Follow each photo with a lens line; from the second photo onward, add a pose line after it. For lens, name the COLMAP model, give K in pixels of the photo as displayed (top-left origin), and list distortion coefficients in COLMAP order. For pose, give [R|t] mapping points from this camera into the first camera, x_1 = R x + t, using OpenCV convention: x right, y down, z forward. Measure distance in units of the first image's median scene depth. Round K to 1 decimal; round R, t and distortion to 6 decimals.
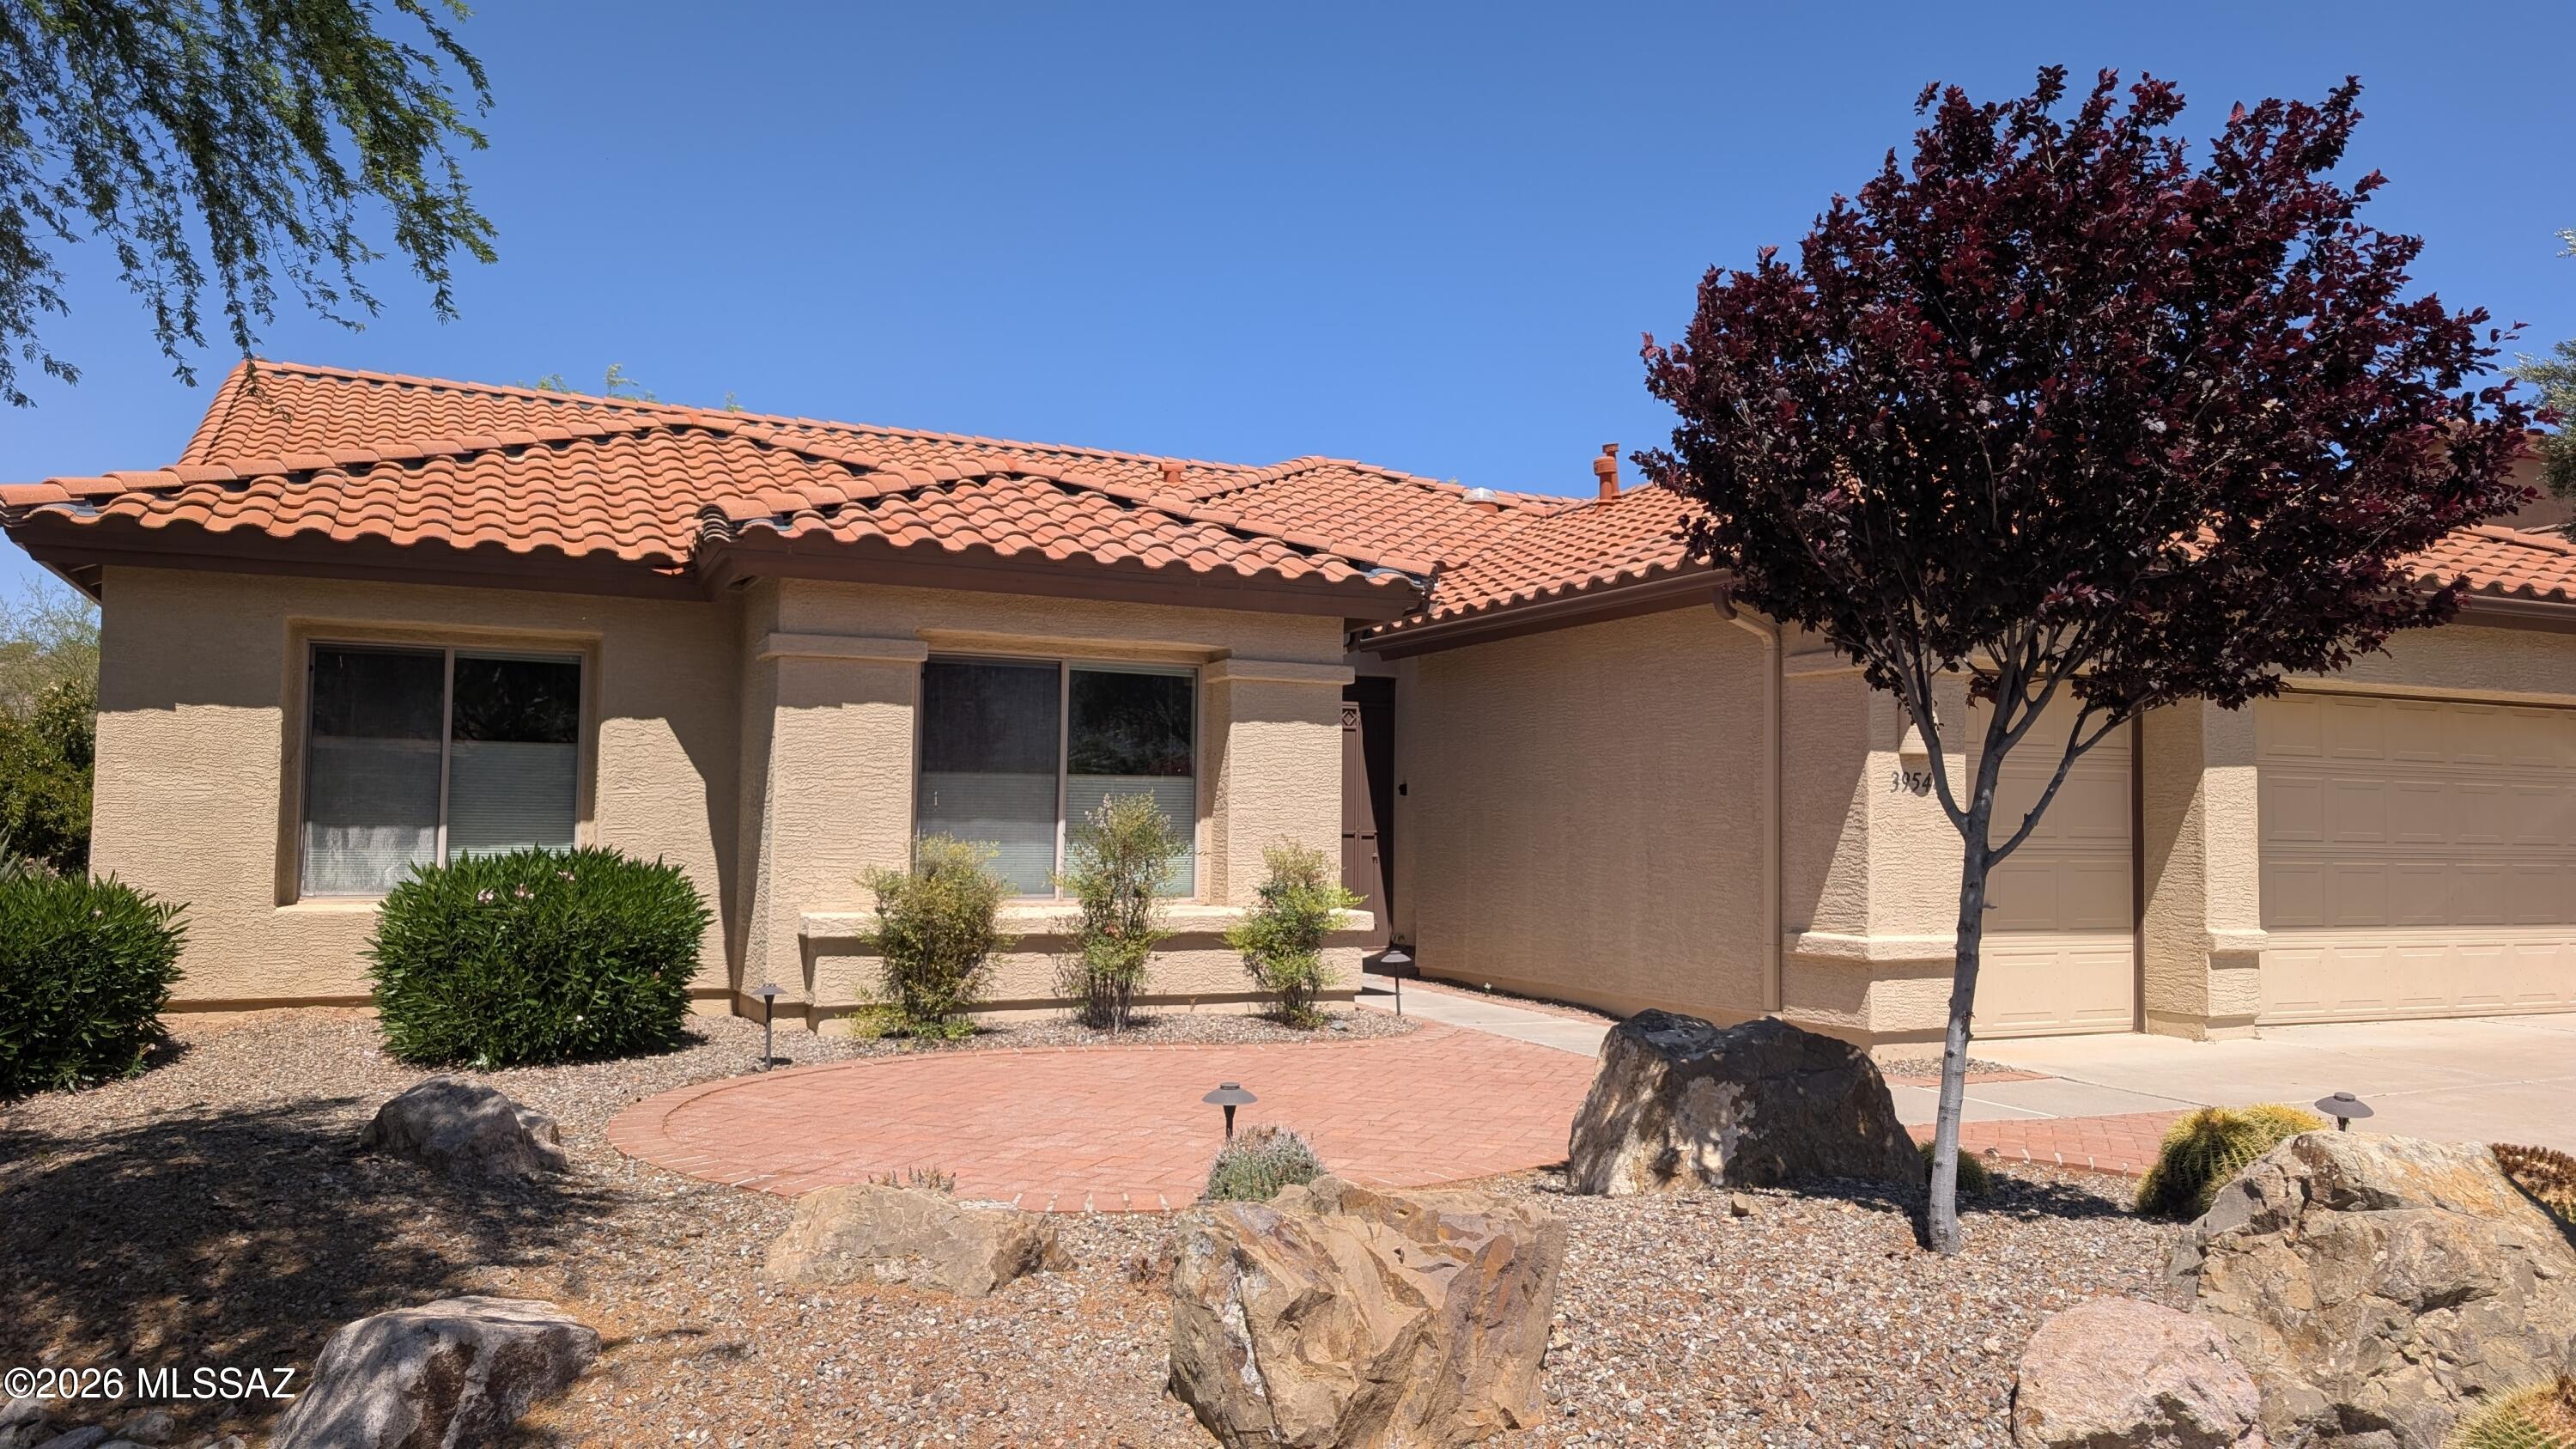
lens RADIAL K [[1646.1, 0, 1285.8], [0, 1646.1, 728.0], [0, 0, 1]] dist [0.023338, 0.003448]
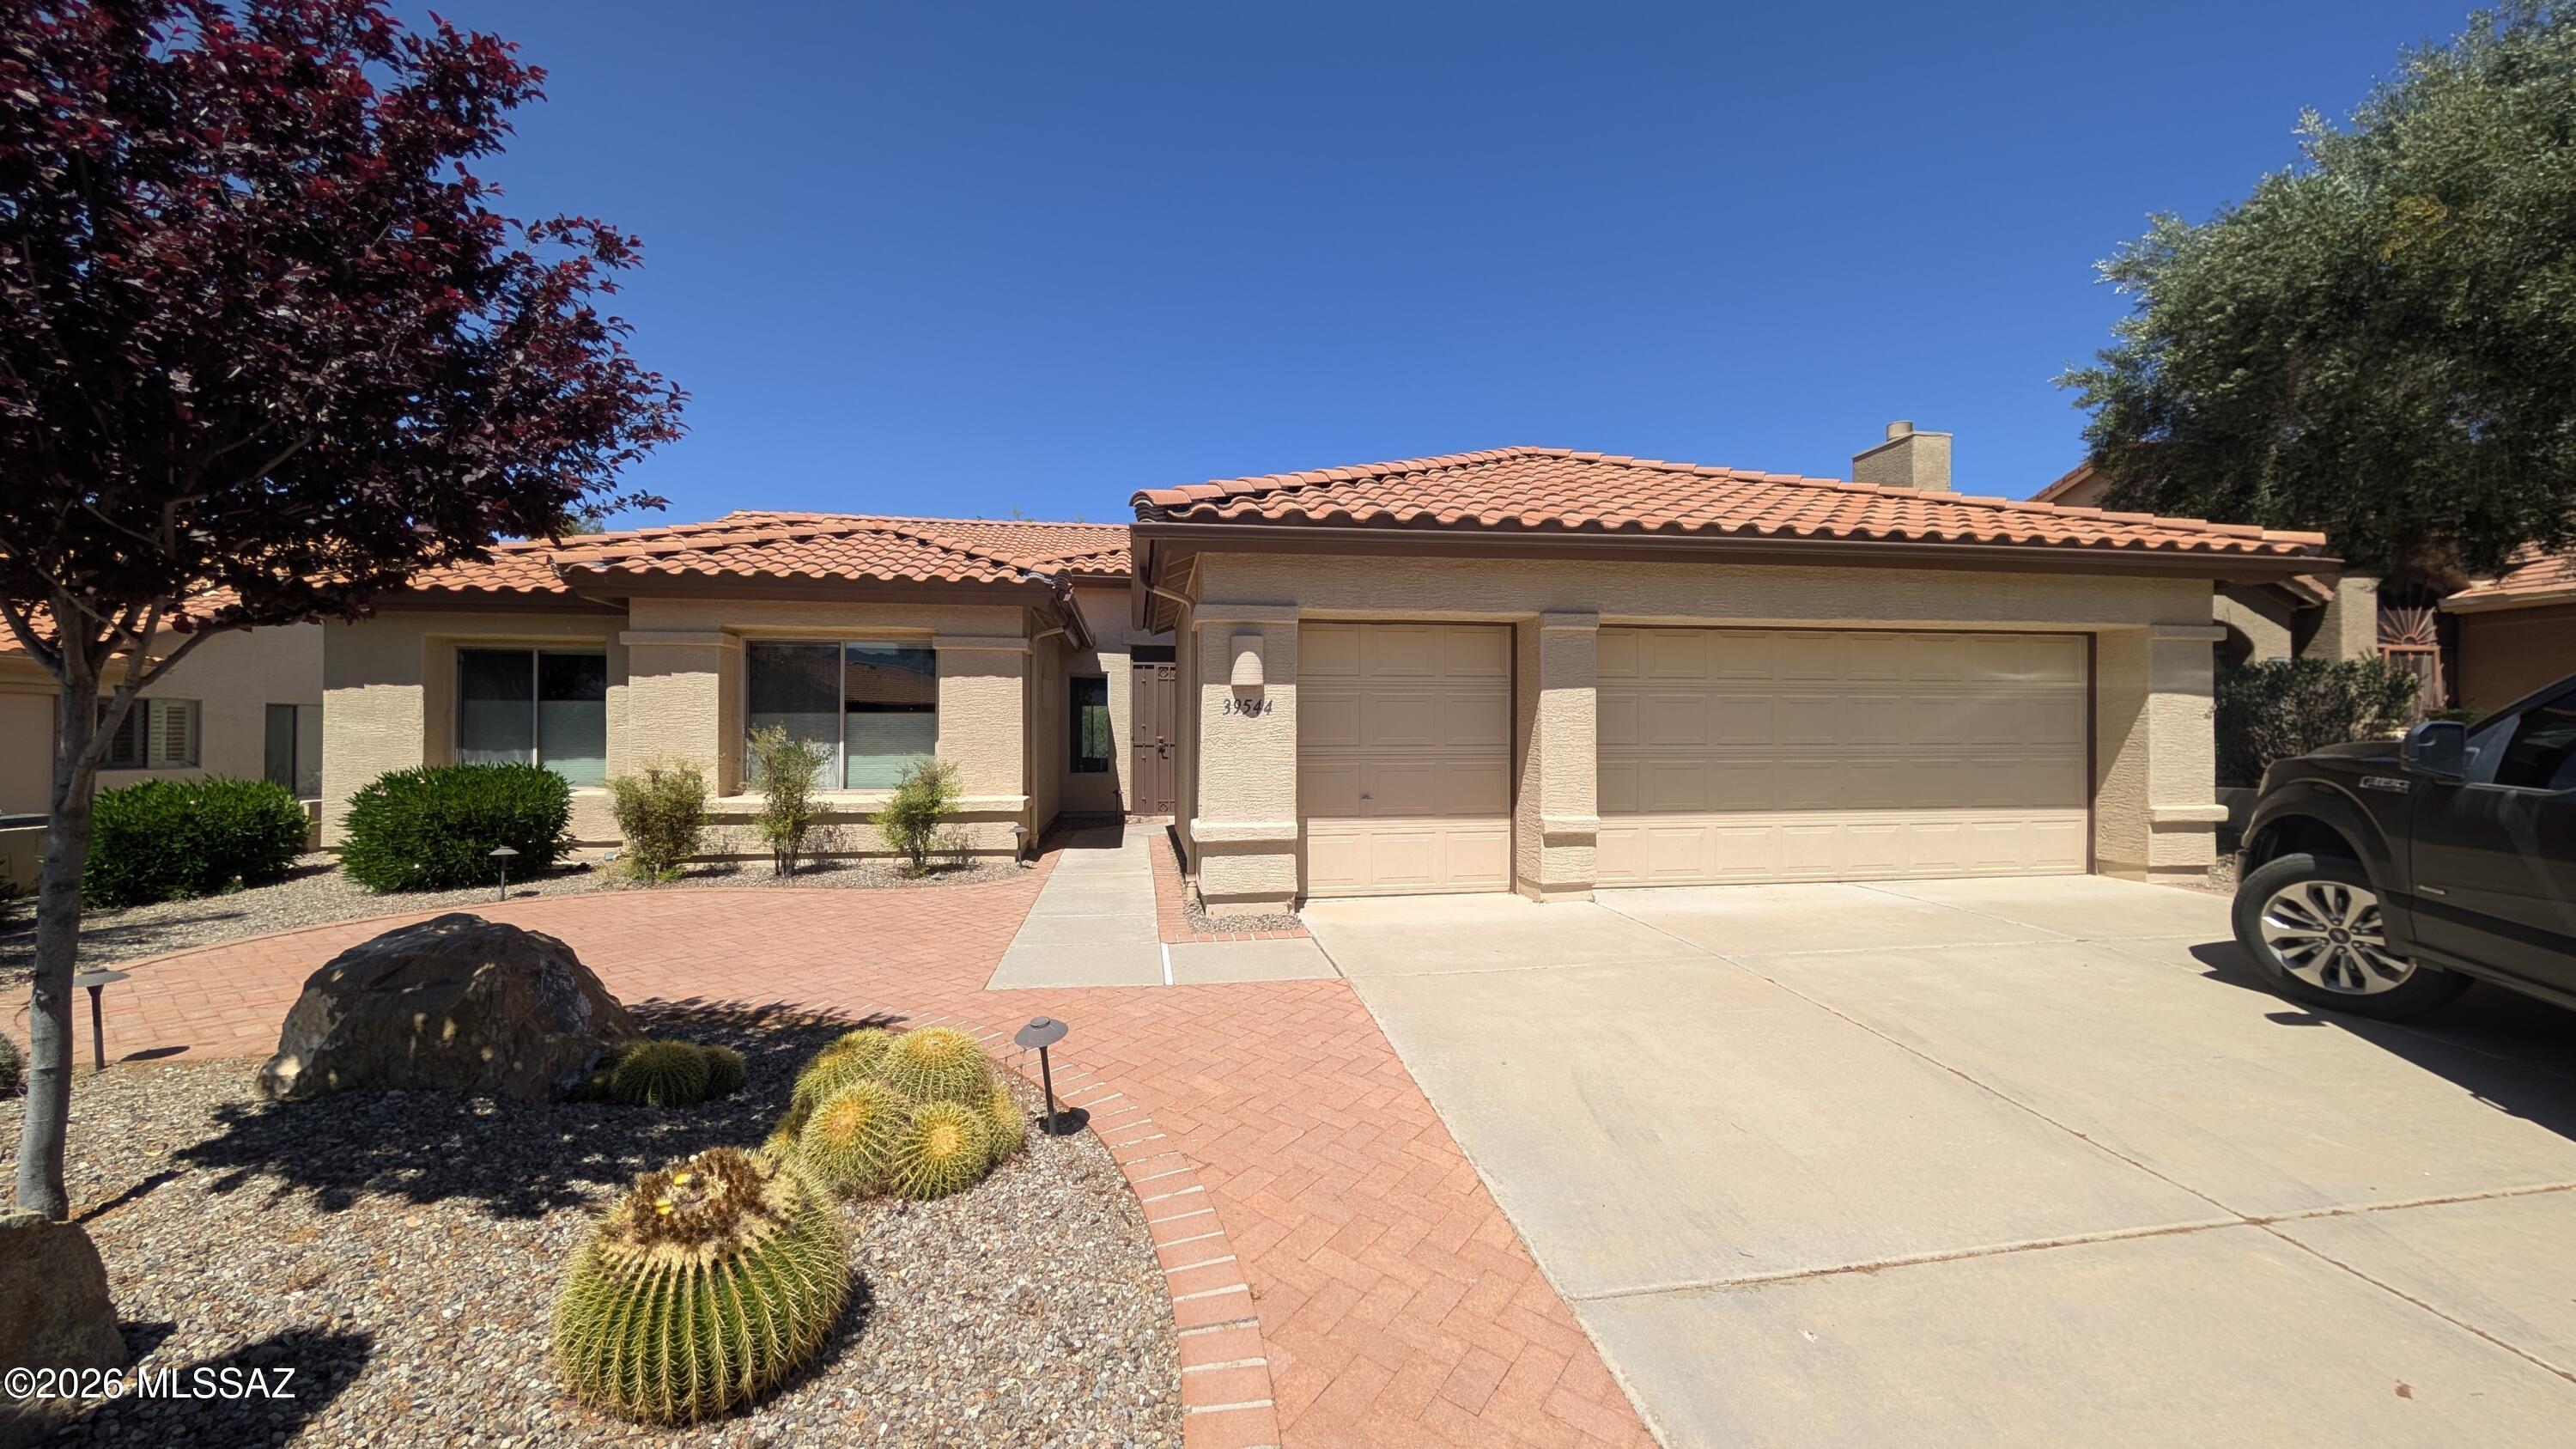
lens RADIAL K [[937.3, 0, 1289.4], [0, 937.3, 718.1], [0, 0, 1]] dist [0.002735, -0.000468]
pose [[0.963452, -0.018707, -0.267229, 0.554438], [0.027565, 0.999187, 0.029434, 0.019302], [0.266461, -0.035724, 0.963184, 0.252123]]
